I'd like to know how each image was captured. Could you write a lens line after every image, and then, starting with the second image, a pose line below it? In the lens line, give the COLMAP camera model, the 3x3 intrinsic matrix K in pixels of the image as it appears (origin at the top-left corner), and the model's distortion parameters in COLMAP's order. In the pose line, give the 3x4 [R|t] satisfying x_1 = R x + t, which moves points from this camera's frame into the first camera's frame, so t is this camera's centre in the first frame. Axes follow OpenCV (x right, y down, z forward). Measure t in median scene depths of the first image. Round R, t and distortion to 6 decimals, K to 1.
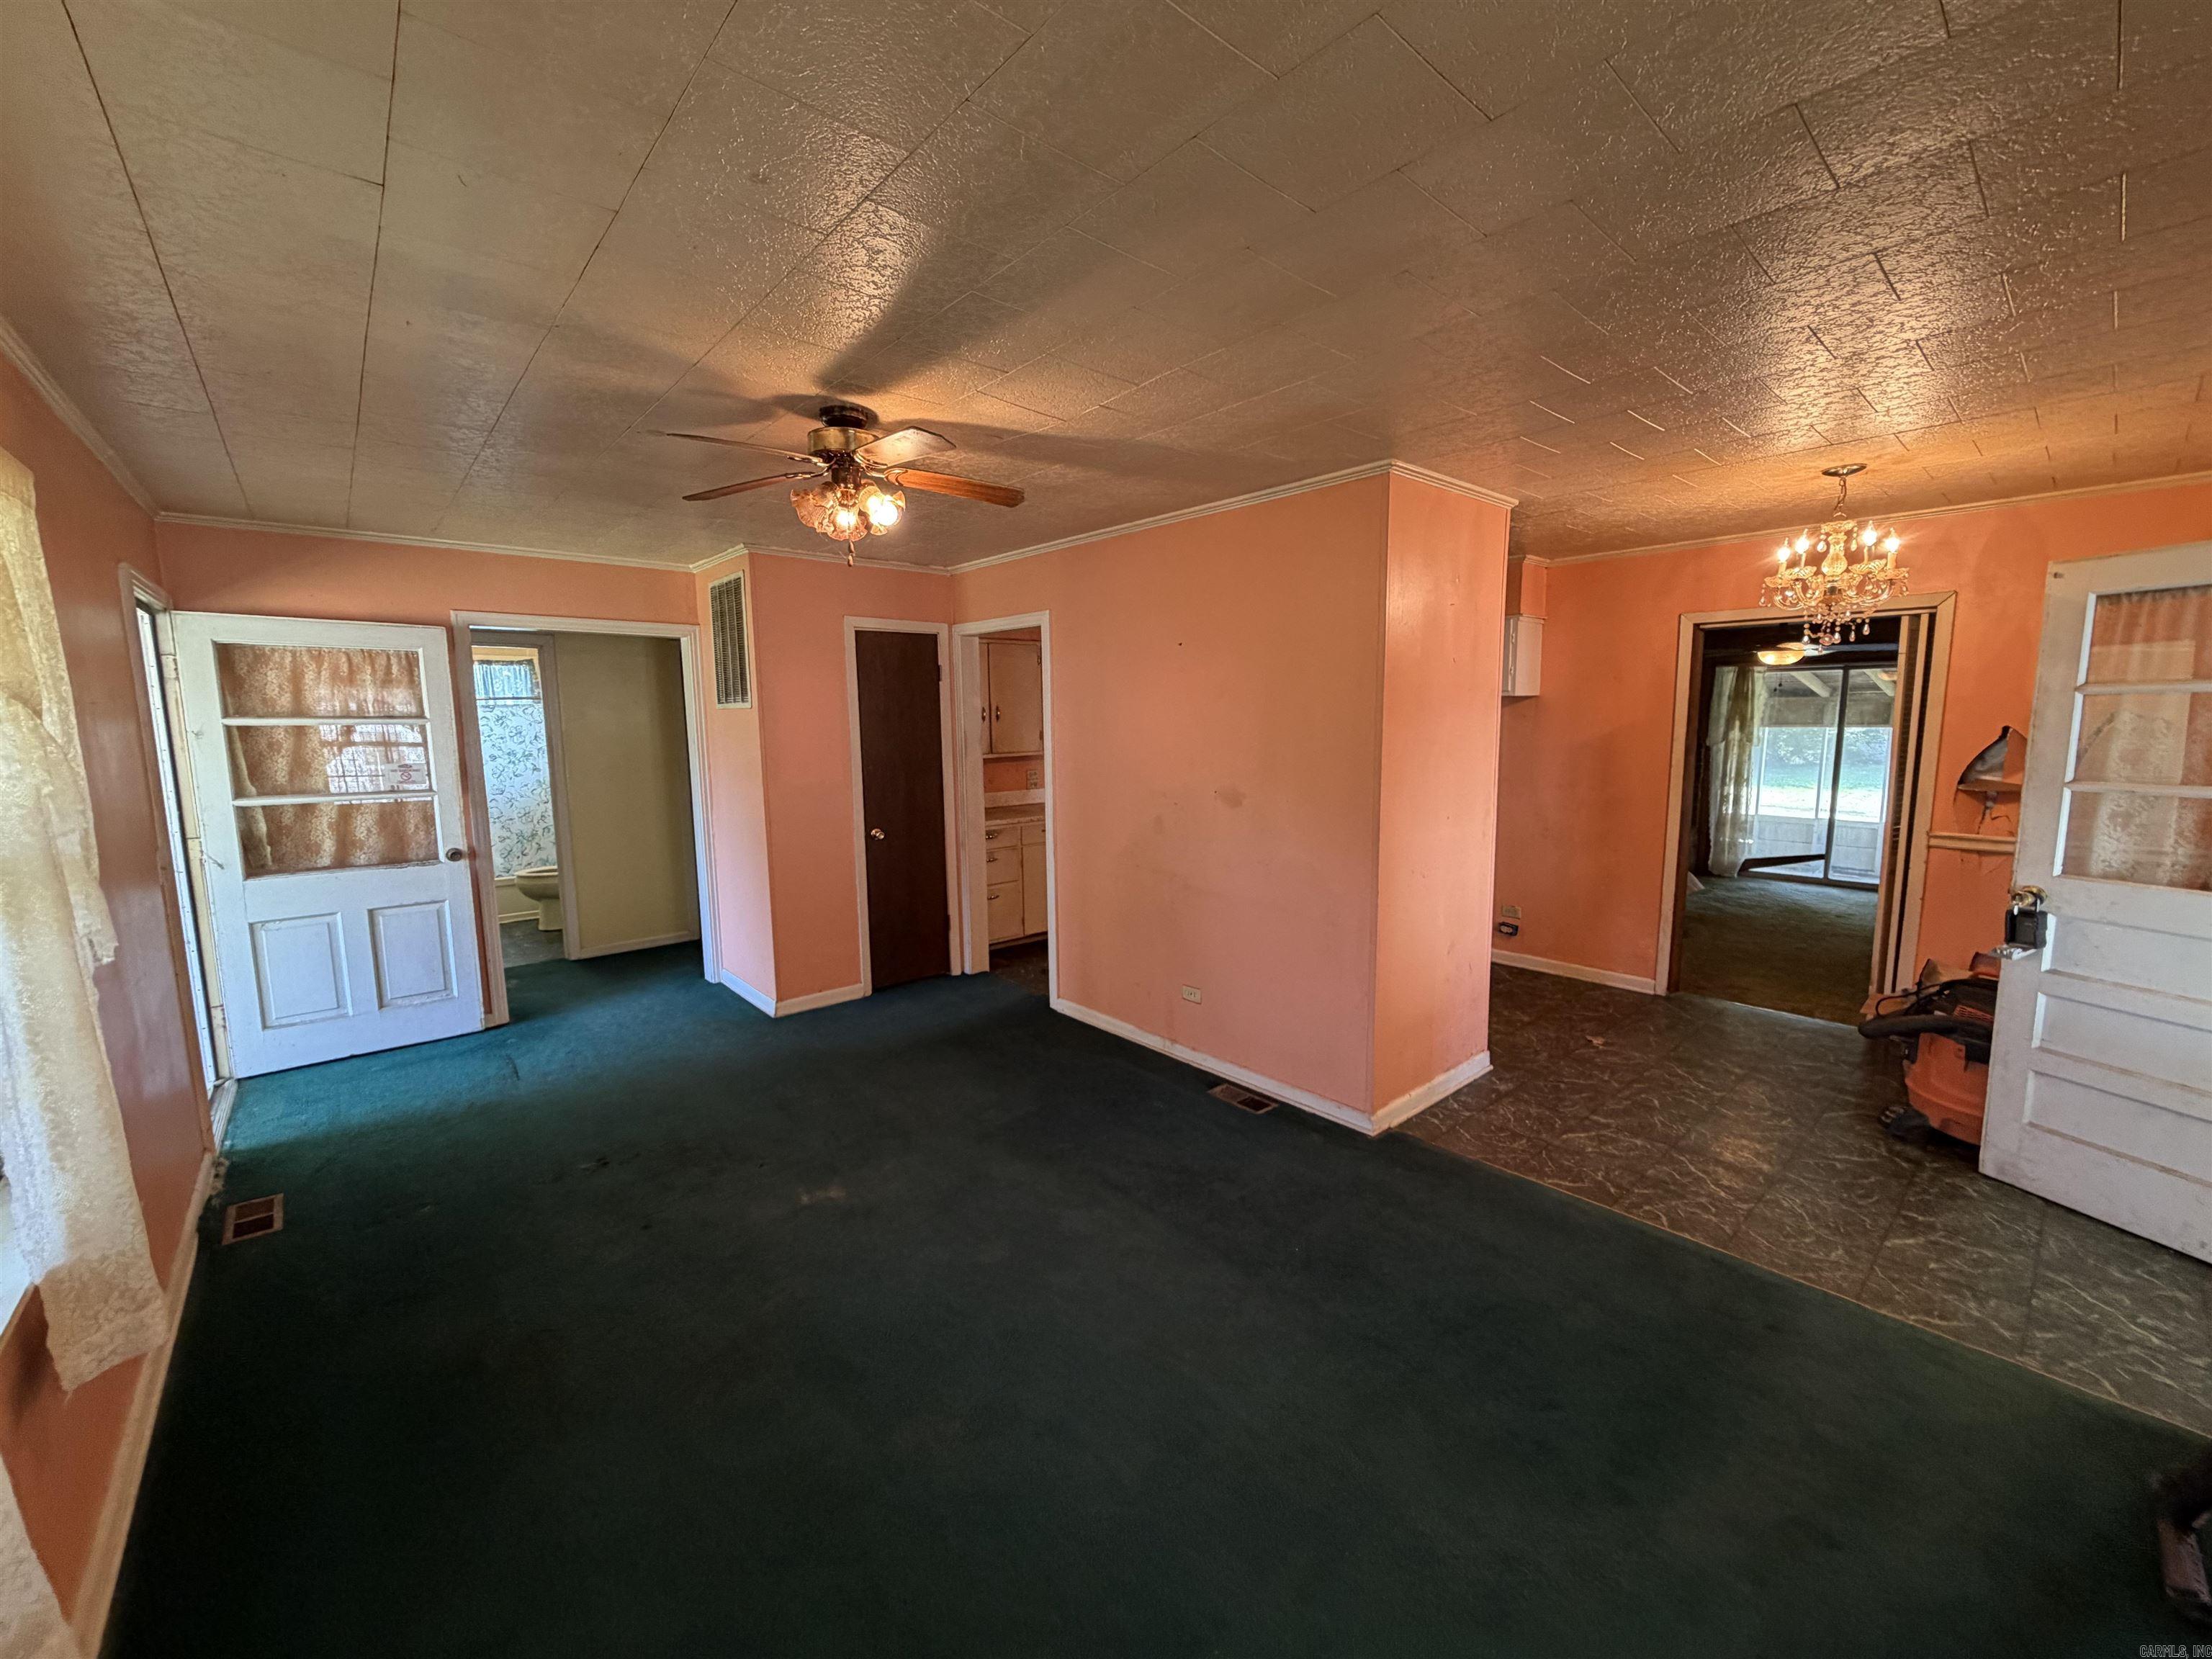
lens RADIAL K [[884.1, 0, 1101.4], [0, 884.1, 831.9], [0, 0, 1]] dist [0.000683, 0.000437]
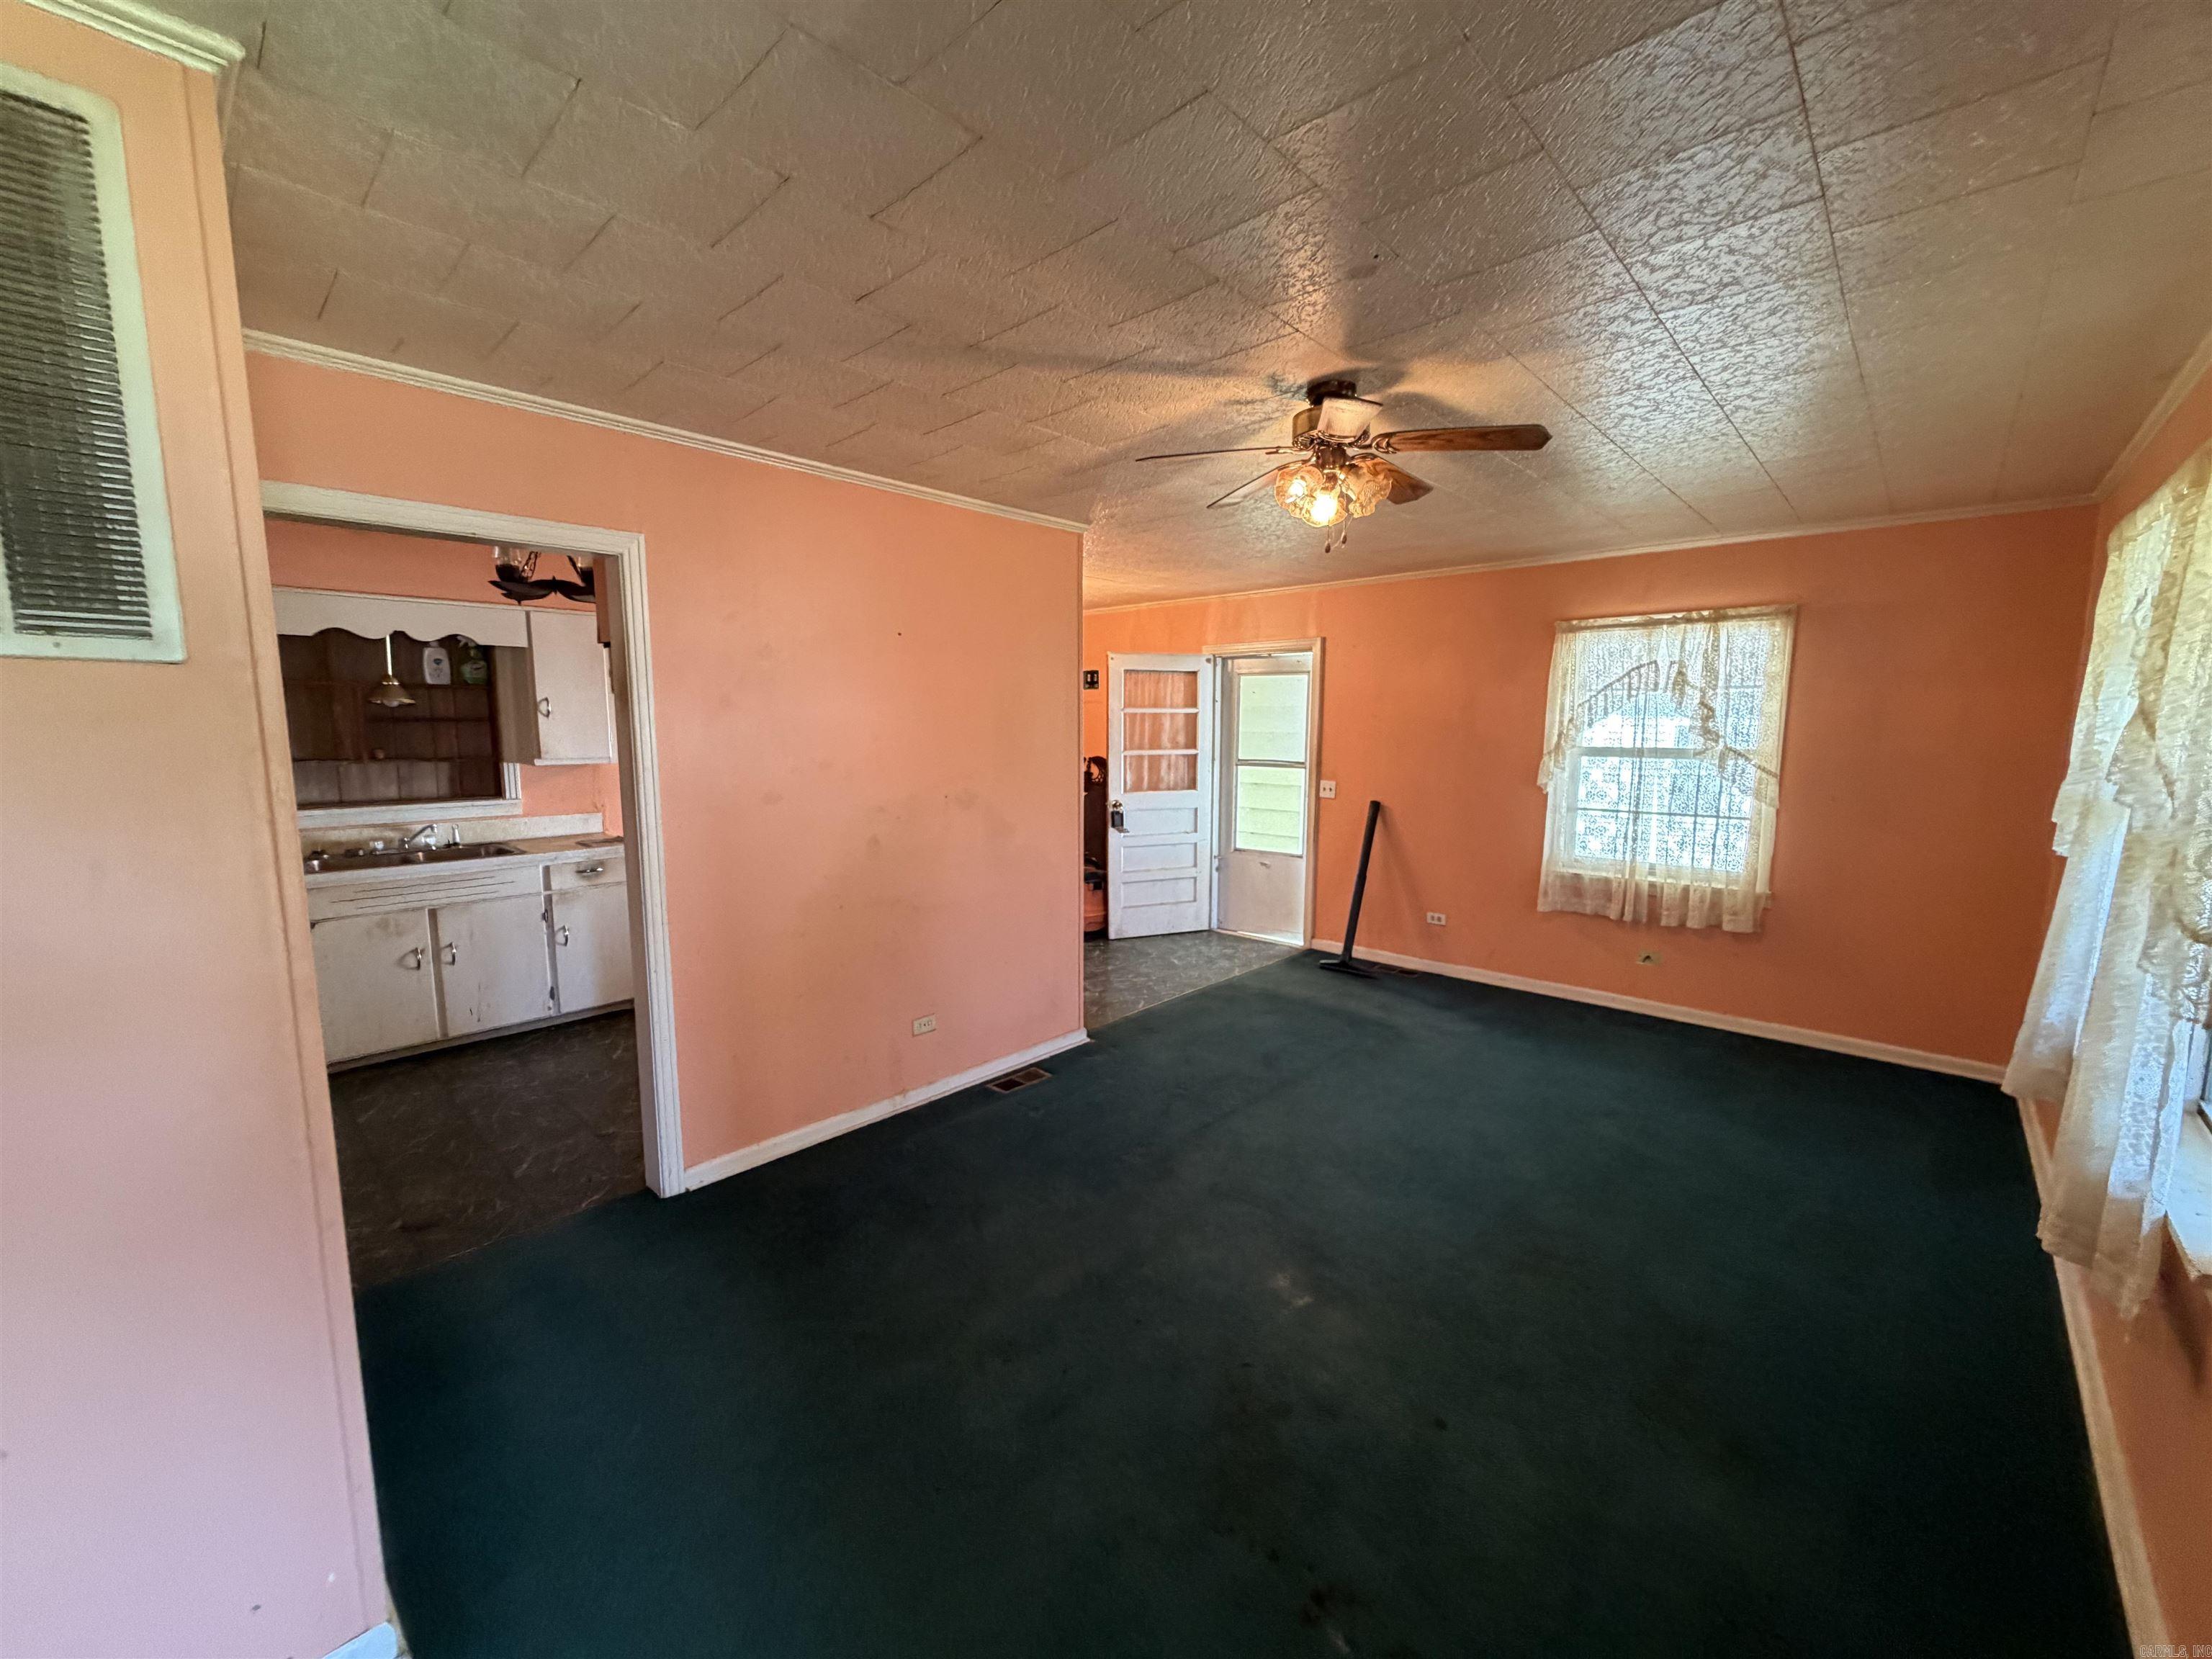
lens RADIAL K [[884.1, 0, 1101.4], [0, 884.1, 831.9], [0, 0, 1]] dist [0.000683, 0.000437]
pose [[-0.100755, -0.115347, 0.988202, -0.773273], [0.129016, 0.983355, 0.127935, -0.100749], [-0.986511, 0.140384, -0.084197, 0.857176]]
